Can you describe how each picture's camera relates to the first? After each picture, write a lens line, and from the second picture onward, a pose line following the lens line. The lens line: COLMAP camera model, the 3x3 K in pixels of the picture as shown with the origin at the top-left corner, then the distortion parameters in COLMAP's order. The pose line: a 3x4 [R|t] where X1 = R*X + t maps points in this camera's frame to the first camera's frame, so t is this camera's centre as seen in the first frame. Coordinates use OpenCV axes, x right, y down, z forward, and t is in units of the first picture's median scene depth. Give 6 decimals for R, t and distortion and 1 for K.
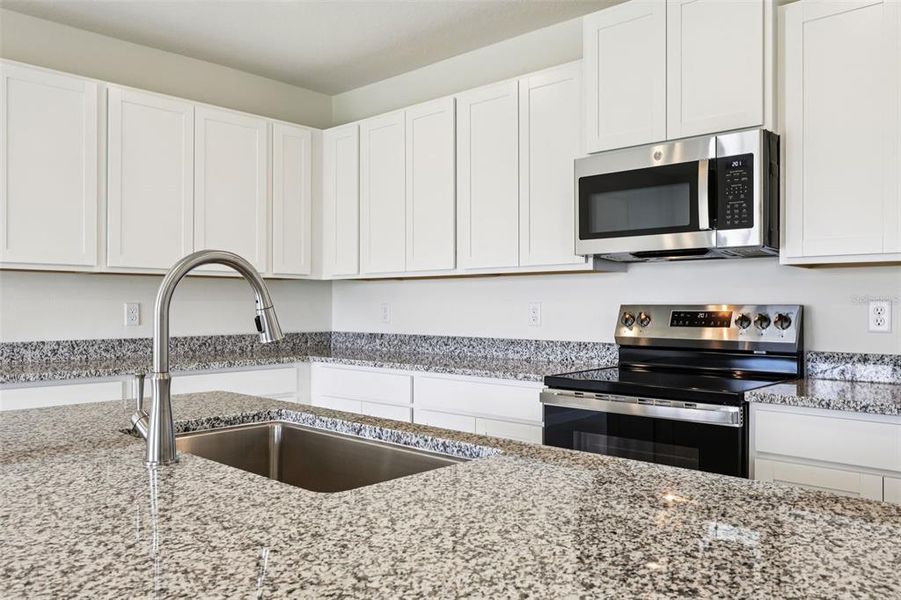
lens RADIAL K [[727.1, 0, 453.9], [0, 727.1, 297.9], [0, 0, 1]] dist [0.014106, 0.004225]
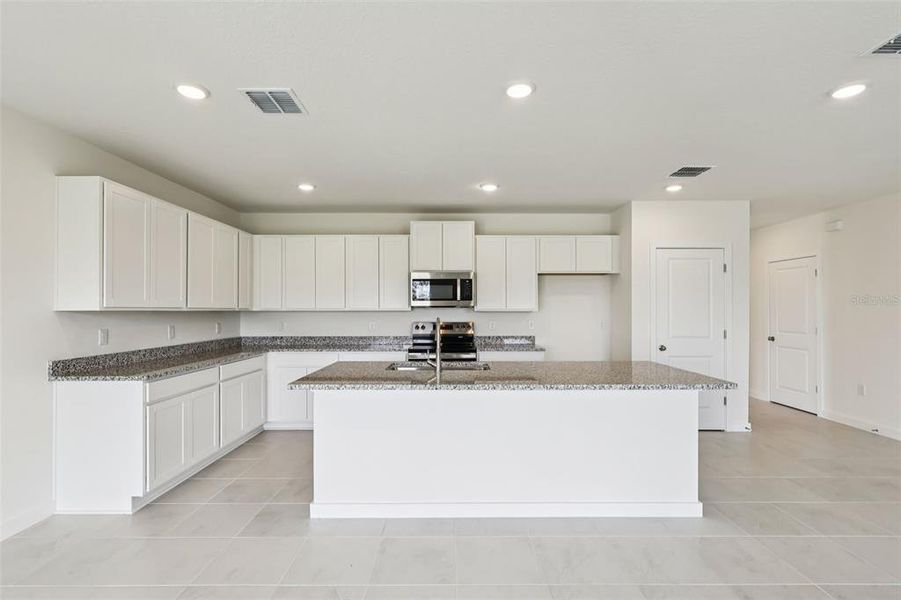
lens RADIAL K [[420.1, 0, 450.3], [0, 420.1, 303.3], [0, 0, 1]] dist [0.000419, 0.000389]
pose [[0.721086, 0.009154, 0.692785, -0.729292], [-0.005401, 0.999957, -0.007592, -0.048966], [-0.692824, 0.001733, 0.721105, -0.246399]]
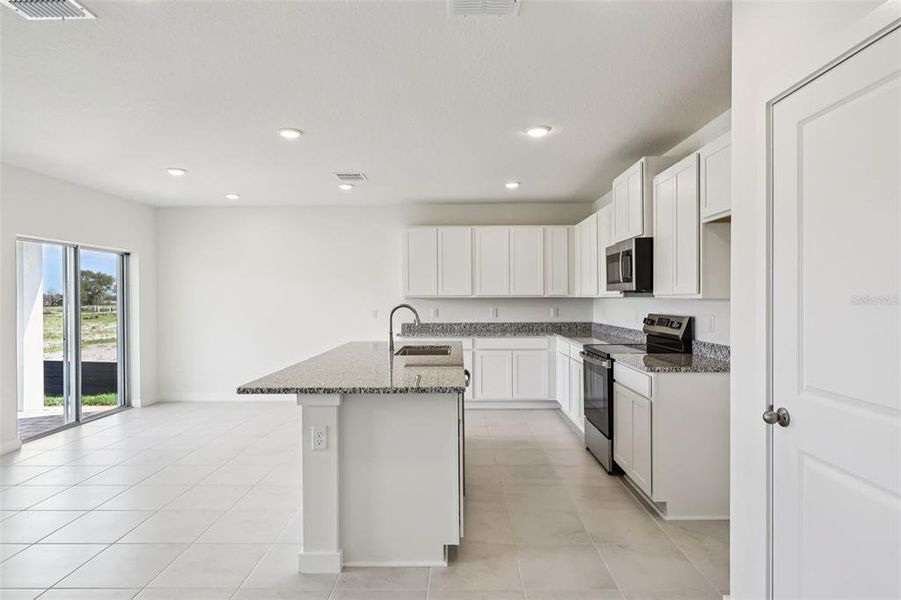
lens RADIAL K [[521.2, 0, 449.6], [0, 521.2, 295.7], [0, 0, 1]] dist [-0.004386, 0.002069]
pose [[0.676422, -0.006141, -0.736488, 0.837186], [0.010751, 0.999941, 0.001537, -0.044512], [0.736435, -0.008958, 0.676449, -0.337094]]
